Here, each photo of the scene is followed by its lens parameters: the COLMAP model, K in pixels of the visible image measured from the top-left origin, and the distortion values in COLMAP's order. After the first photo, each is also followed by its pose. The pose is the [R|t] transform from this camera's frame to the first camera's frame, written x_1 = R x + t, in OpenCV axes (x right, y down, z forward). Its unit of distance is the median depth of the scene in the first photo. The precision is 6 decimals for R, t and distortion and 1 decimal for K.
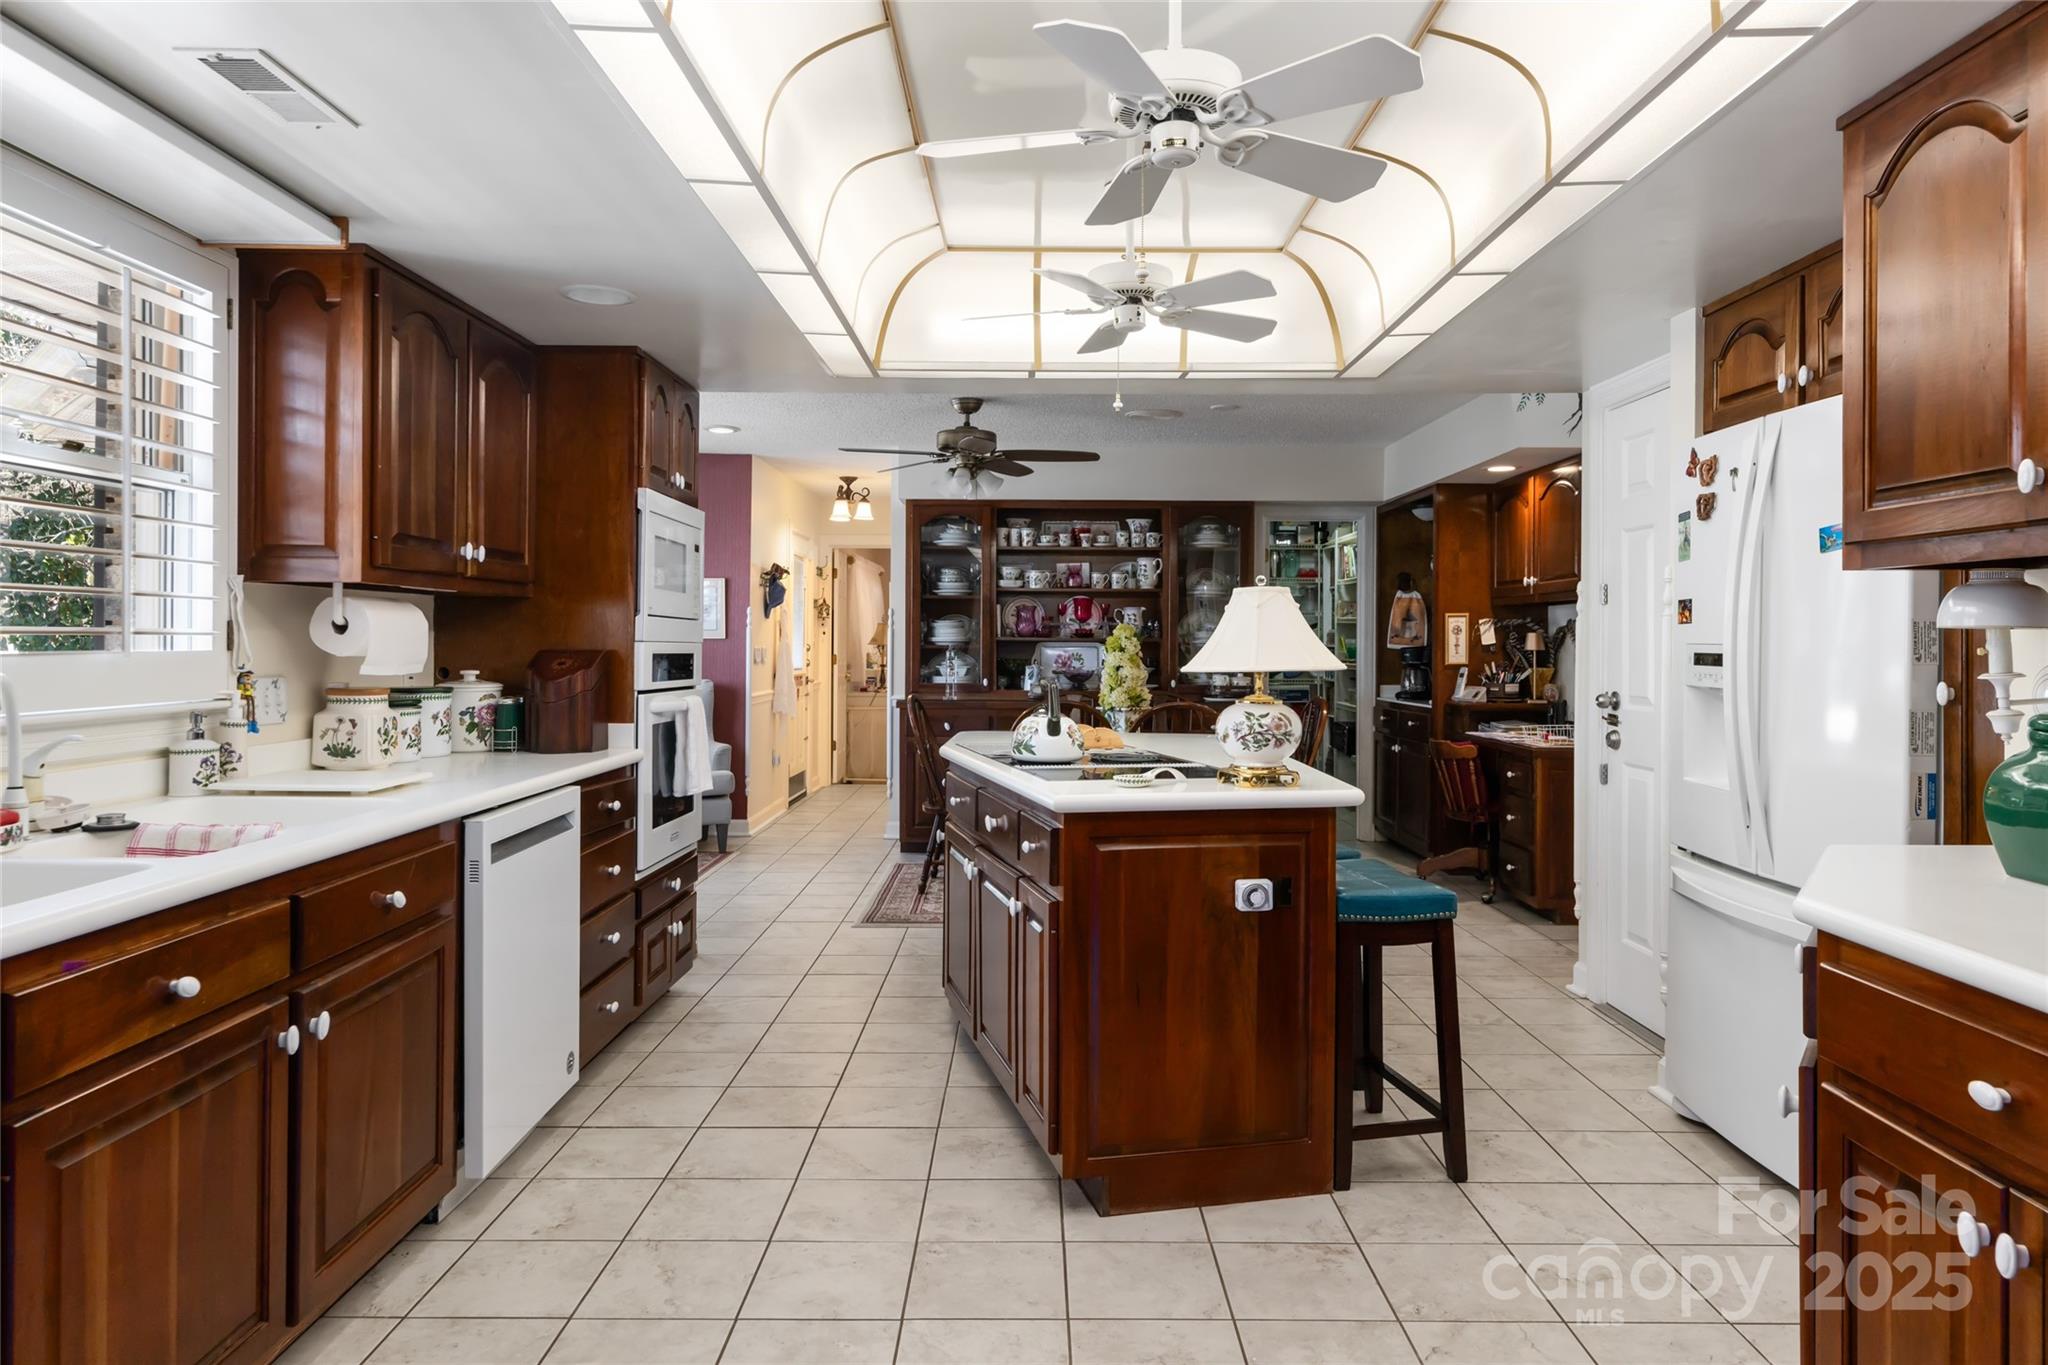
lens RADIAL K [[1280.6, 0, 1029.9], [0, 1280.6, 638.3], [0, 0, 1]] dist [0.001361, 0.000424]
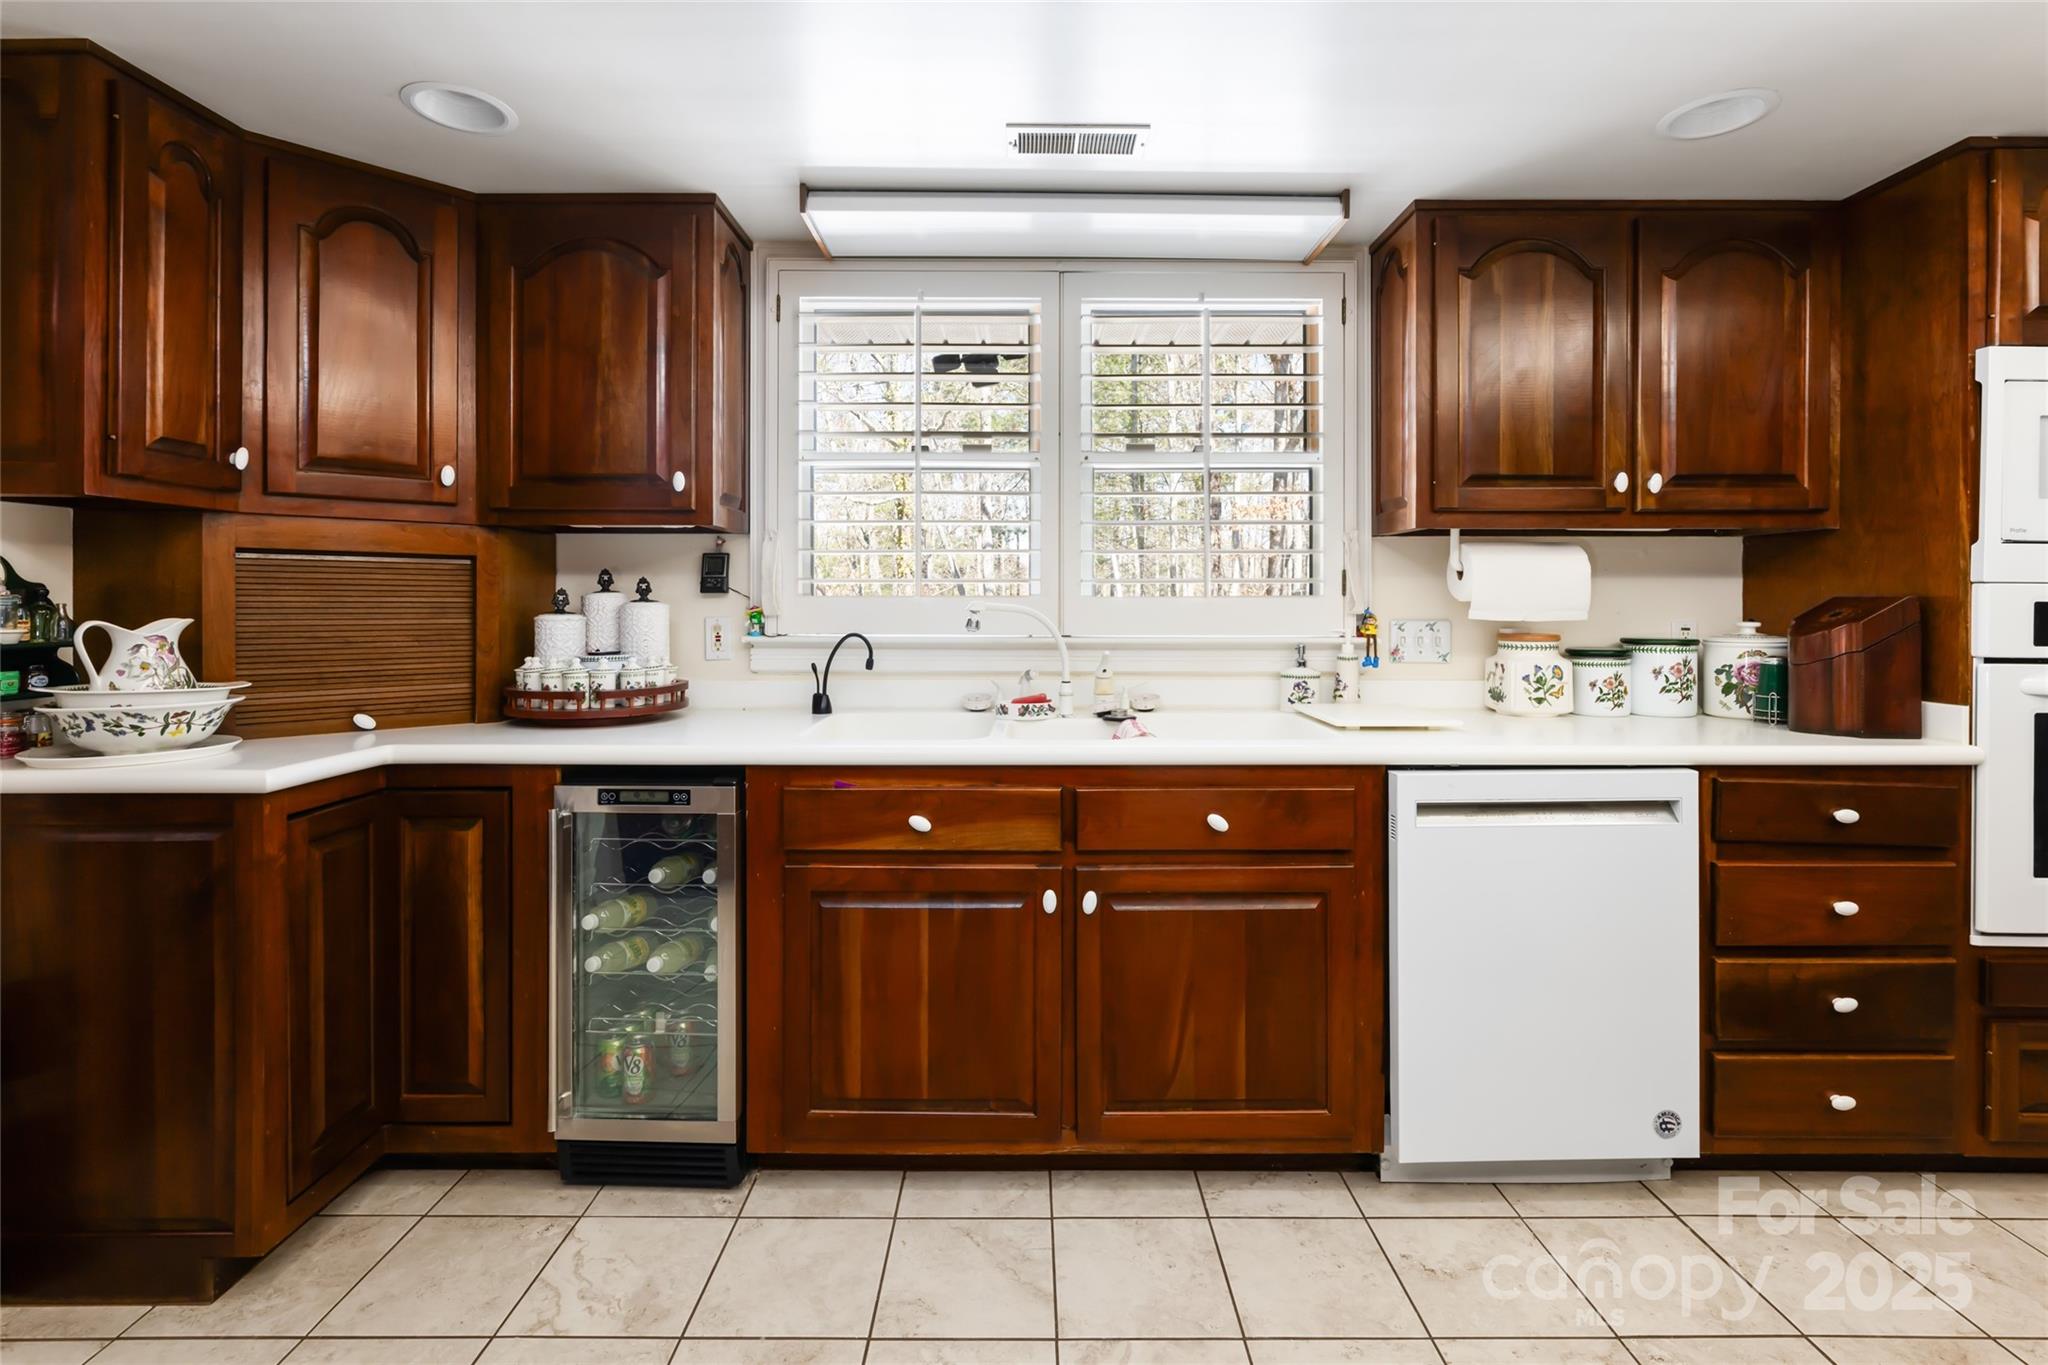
lens RADIAL K [[932.7, 0, 1027.1], [0, 932.7, 605.5], [0, 0, 1]] dist [-0.000135, 0.000152]
pose [[0.007643, -0.004696, -0.999960, 0.202803], [-0.000369, 0.999989, -0.004699, 0.019871], [0.999971, 0.000405, 0.007641, 0.605341]]
